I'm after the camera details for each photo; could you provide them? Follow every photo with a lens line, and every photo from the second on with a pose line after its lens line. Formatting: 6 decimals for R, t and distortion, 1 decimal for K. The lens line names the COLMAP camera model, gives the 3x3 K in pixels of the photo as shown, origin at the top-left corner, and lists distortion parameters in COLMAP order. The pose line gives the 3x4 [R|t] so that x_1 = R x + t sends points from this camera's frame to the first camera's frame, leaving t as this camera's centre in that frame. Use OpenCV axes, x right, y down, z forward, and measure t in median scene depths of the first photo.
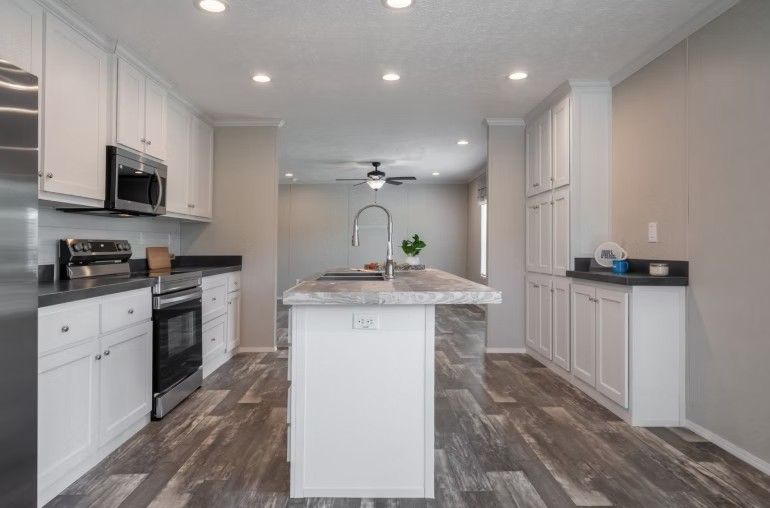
lens RADIAL K [[481.3, 0, 368.8], [0, 481.3, 251.1], [0, 0, 1]] dist [0.001380, 0.001828]
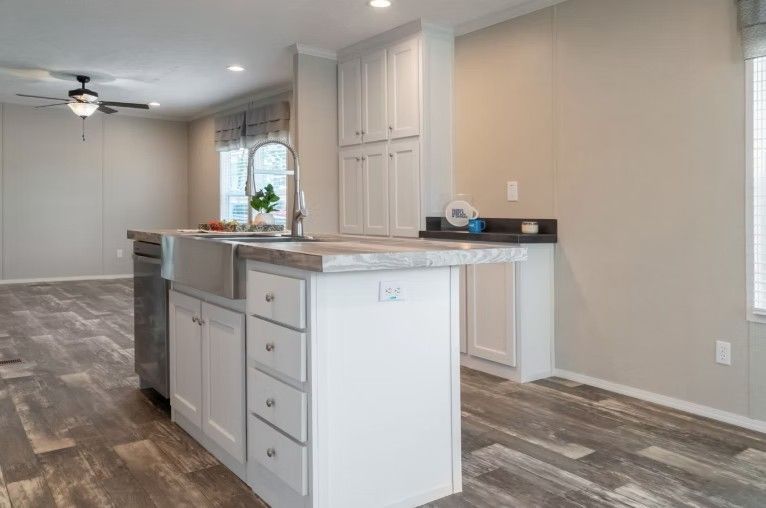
lens RADIAL K [[609.6, 0, 385.8], [0, 609.6, 232.4], [0, 0, 1]] dist [0.007536, 0.002401]
pose [[0.798276, -0.006907, 0.602252, -0.375662], [-0.010425, 0.999626, 0.025282, 0.016909], [-0.602202, -0.026460, 0.797905, 0.137798]]
